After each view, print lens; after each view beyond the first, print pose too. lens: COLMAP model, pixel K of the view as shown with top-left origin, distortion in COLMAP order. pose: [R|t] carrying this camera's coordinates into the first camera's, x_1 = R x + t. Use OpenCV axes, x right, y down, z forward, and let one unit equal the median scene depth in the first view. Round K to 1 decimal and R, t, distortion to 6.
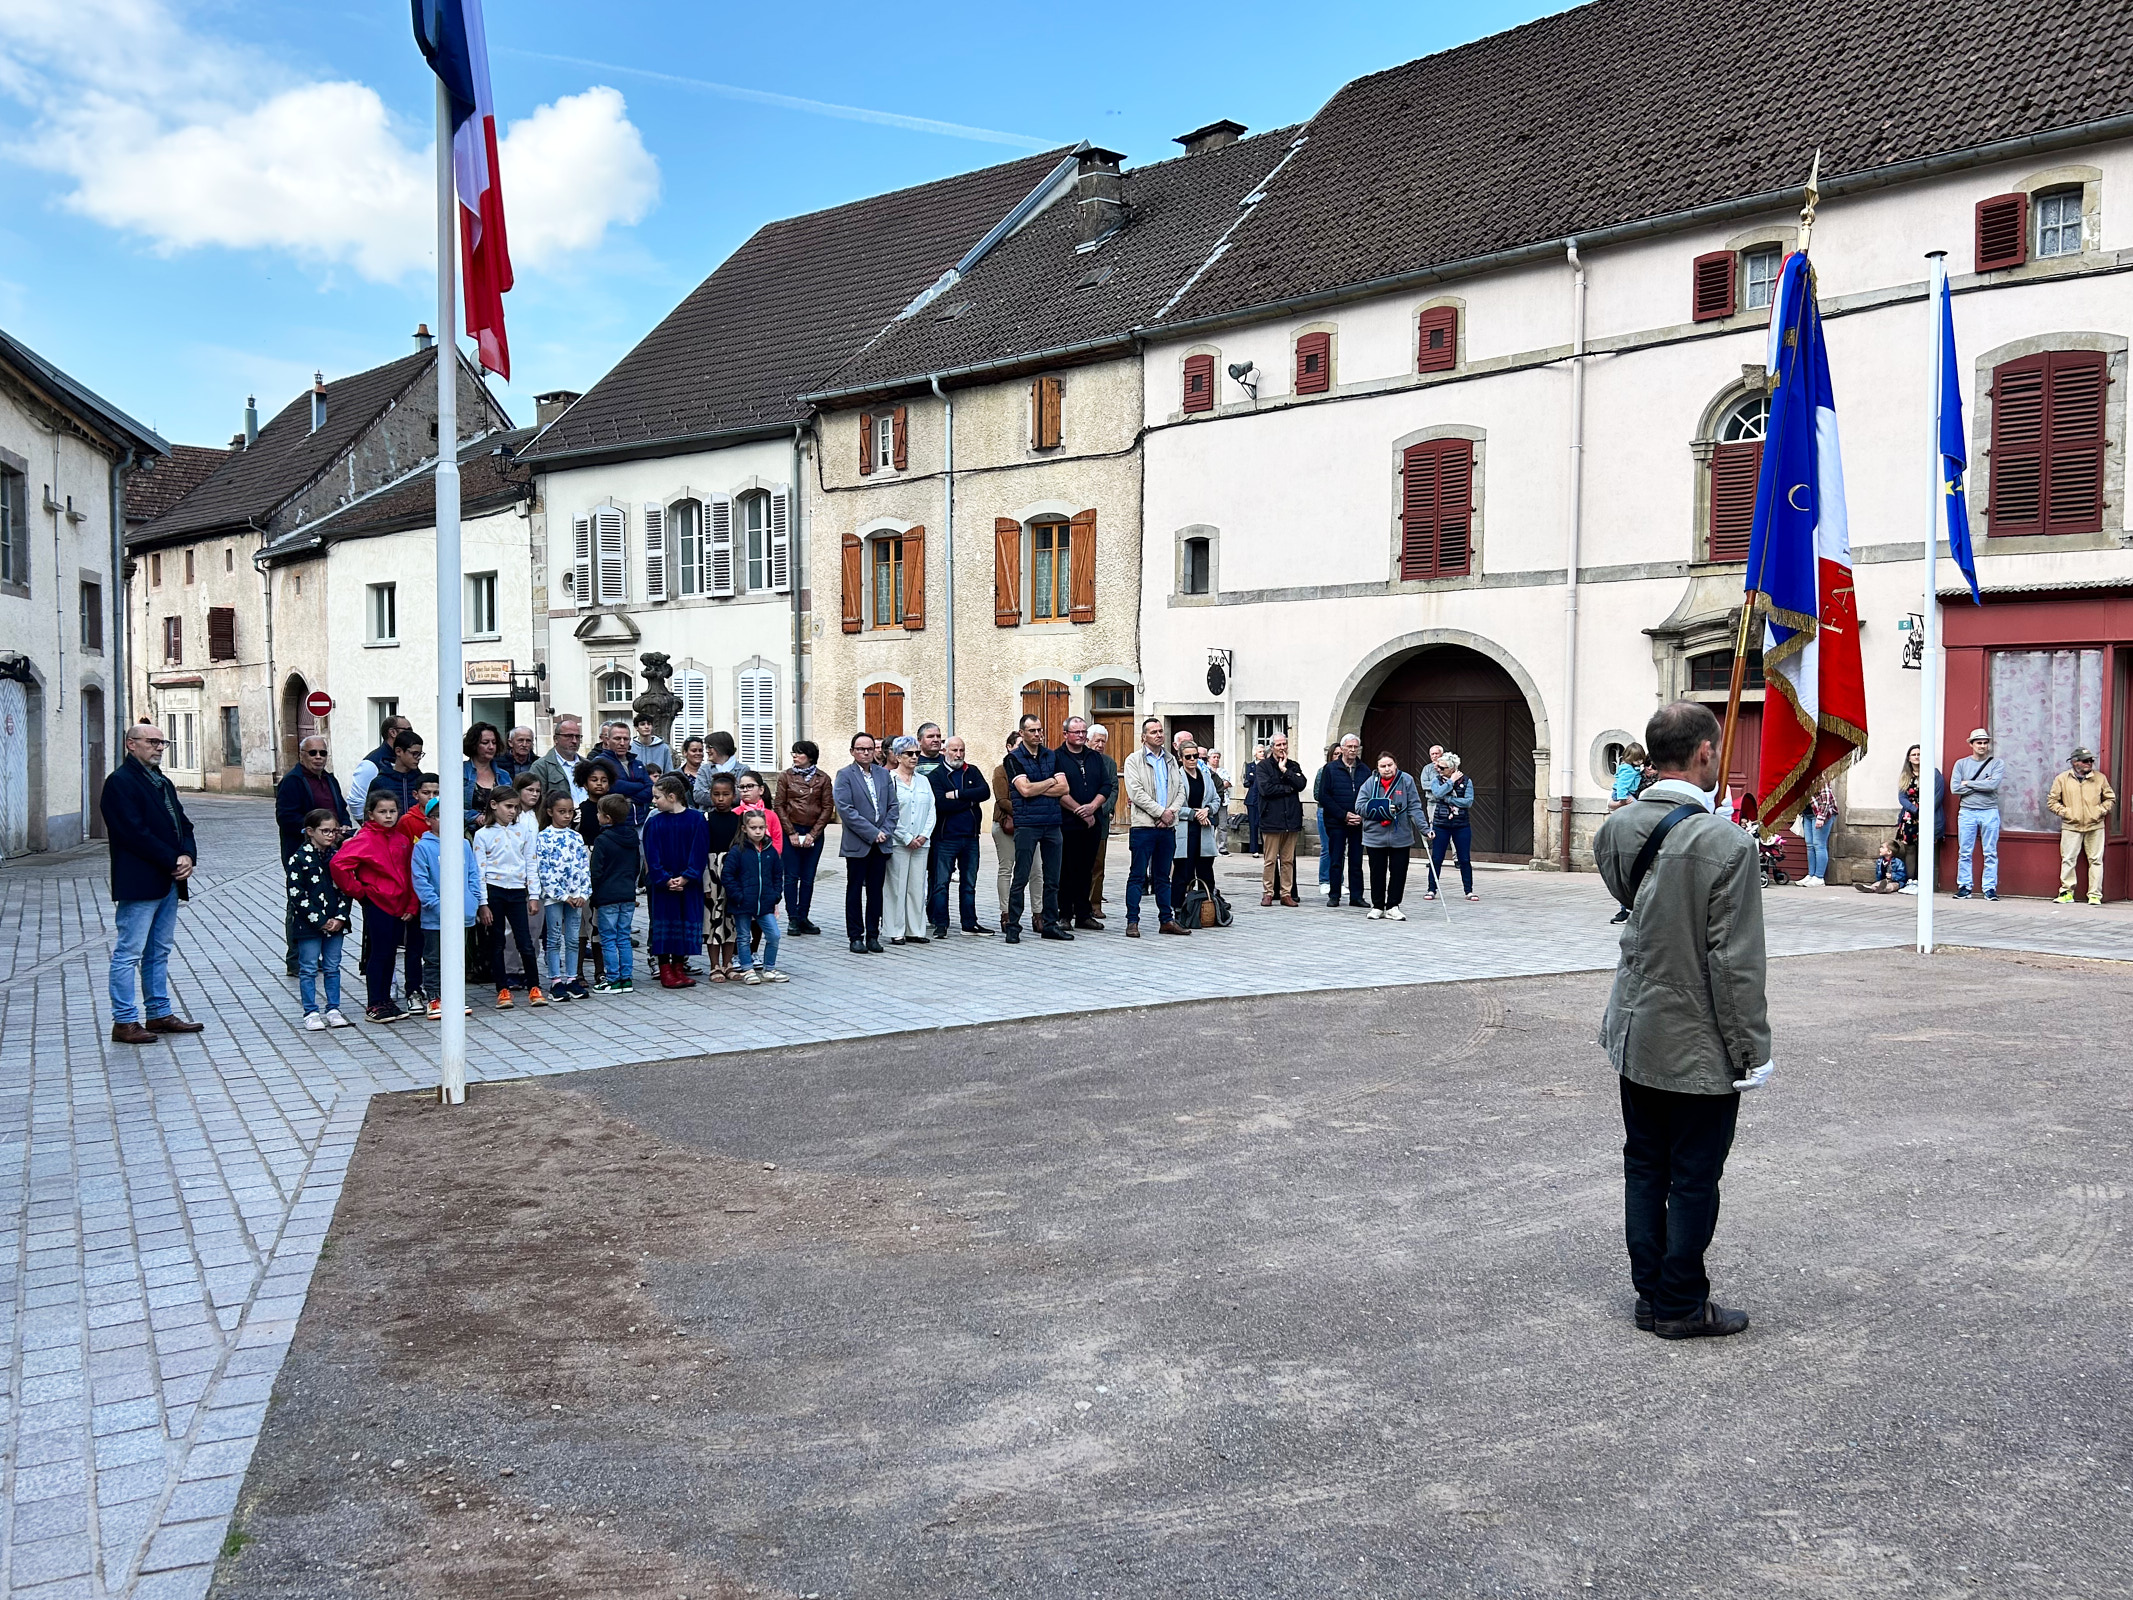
lens RADIAL K [[1693.0, 0, 1046.6], [0, 1693.0, 826.0], [0, 0, 1]] dist [0.050048, -0.041411]
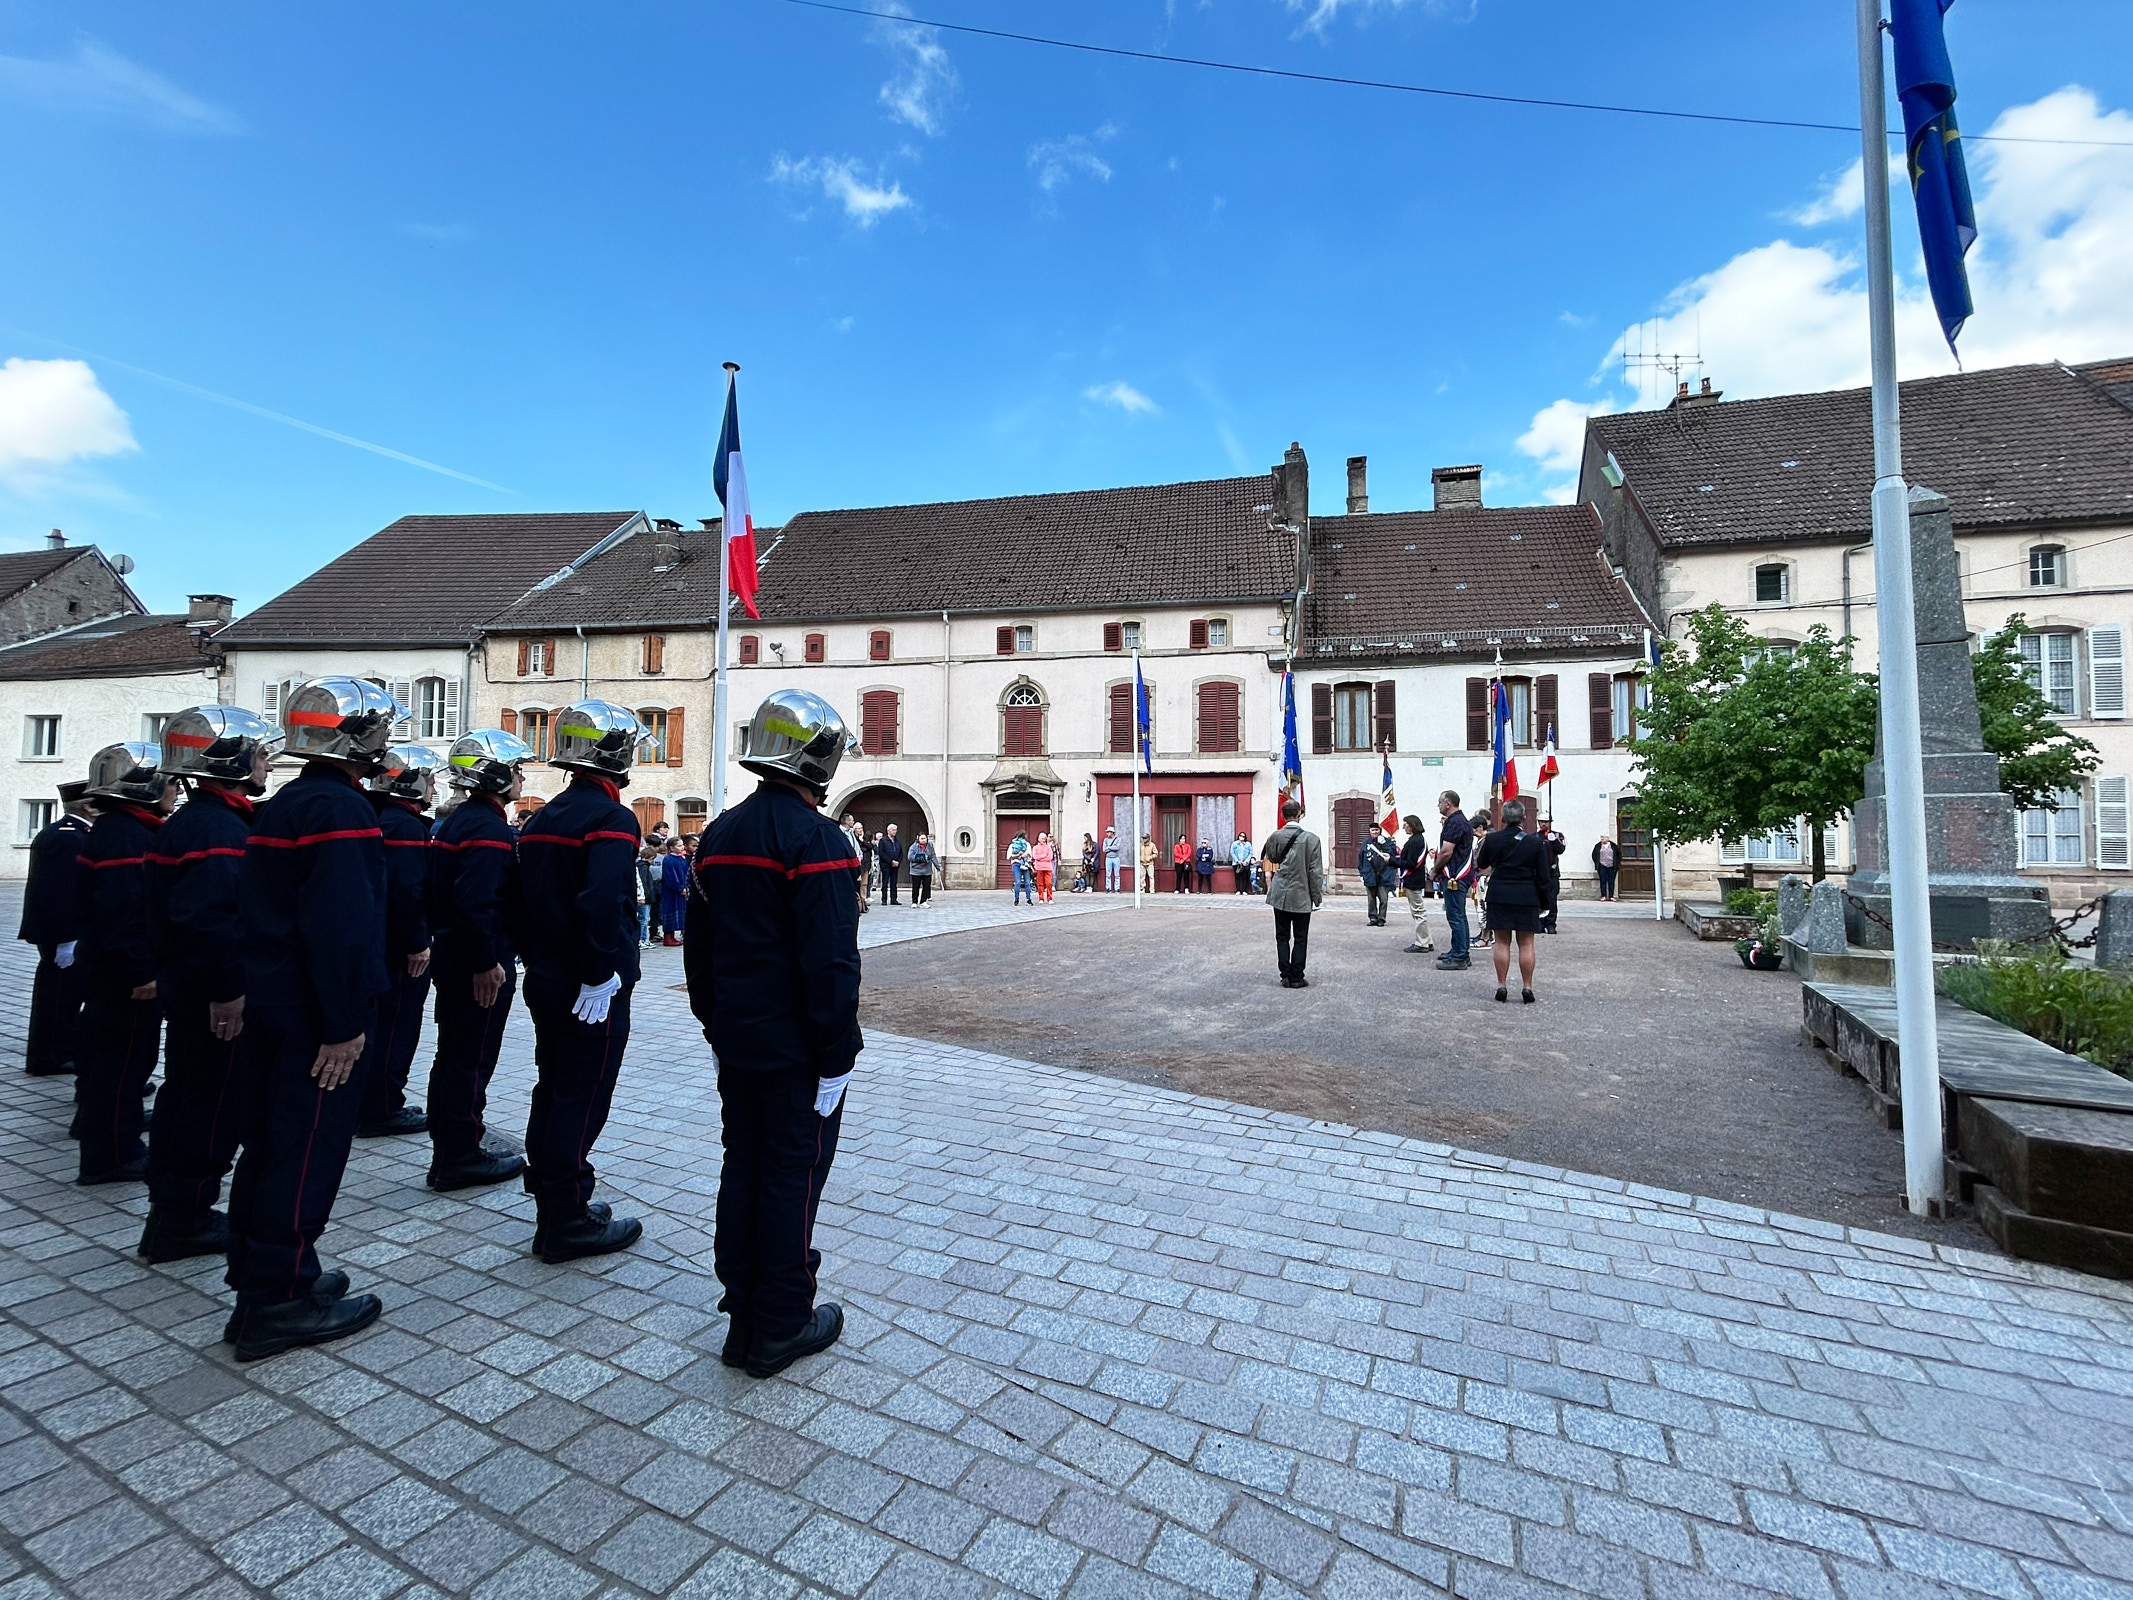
lens RADIAL K [[886.2, 0, 1058.9], [0, 886.2, 806.1], [0, 0, 1]] dist [0.001248, 0.000351]
pose [[0.835177, 0.023211, 0.549491, -0.163921], [0.025764, 0.996361, -0.081247, 0.012279], [-0.549377, 0.082012, 0.831540, -0.035322]]
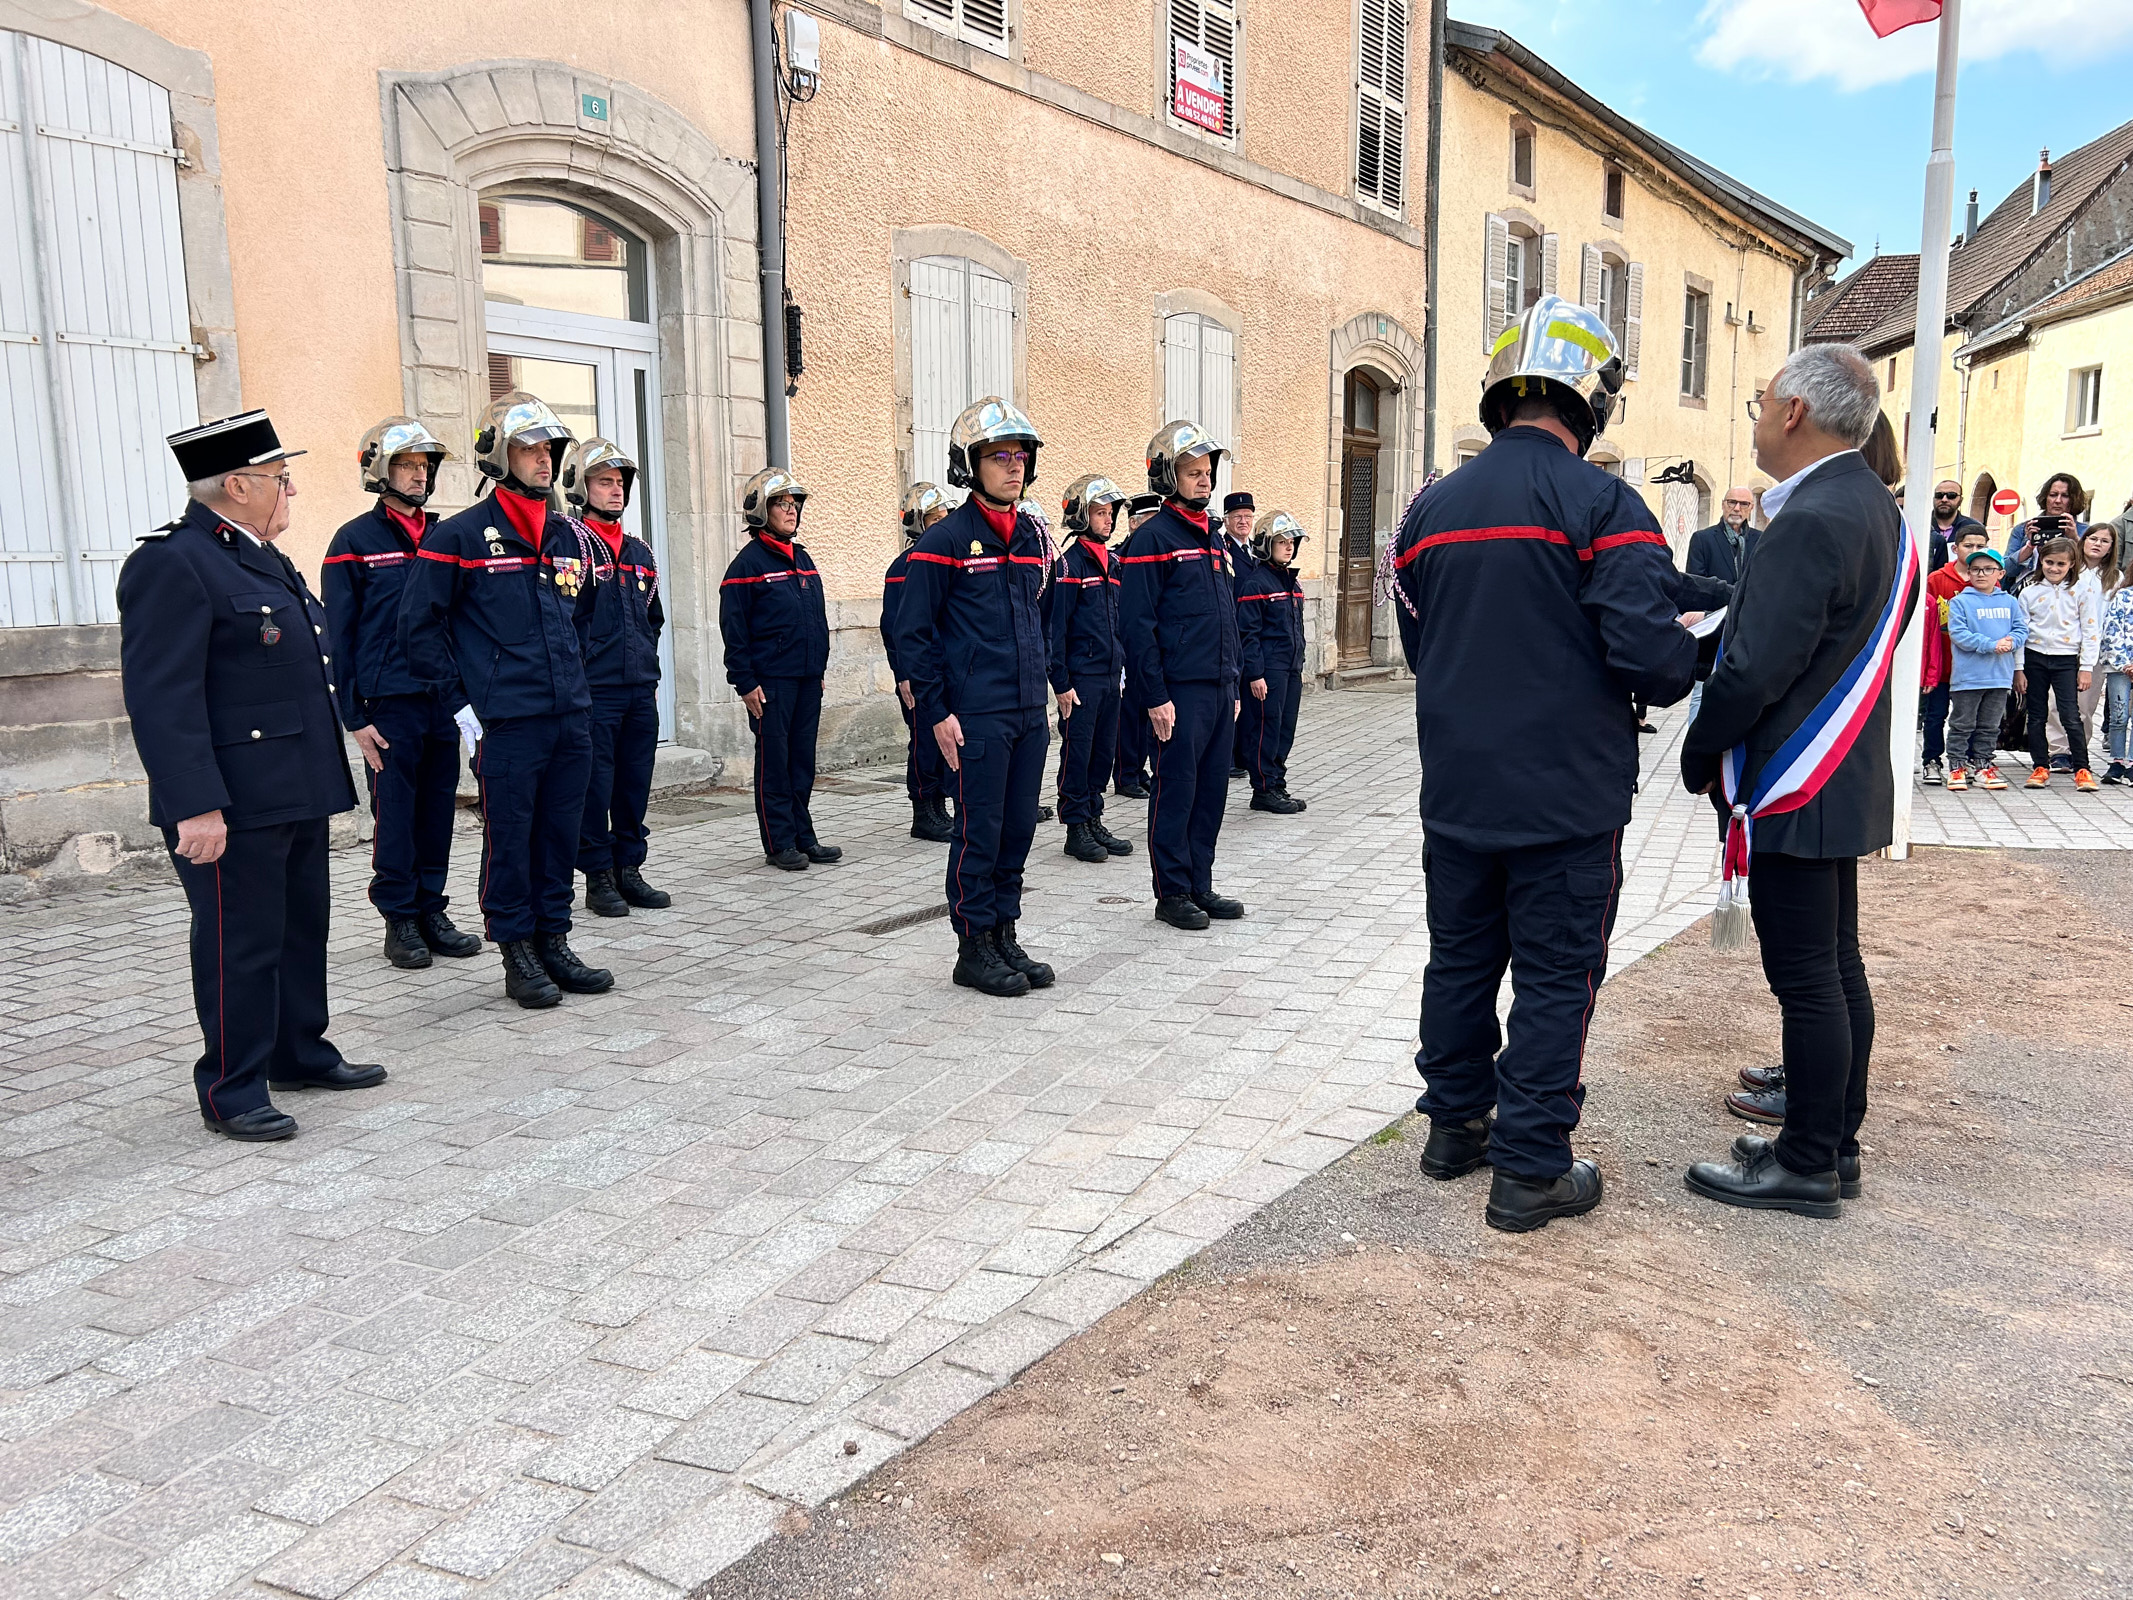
lens RADIAL K [[1607.8, 0, 1054.6], [0, 1607.8, 807.4], [0, 0, 1]] dist [0.039429, -0.036443]
pose [[0.585691, 0.104916, -0.803715, 0.027042], [-0.021478, 0.993248, 0.114006, 0.011724], [0.810249, -0.049510, 0.583990, 0.028731]]
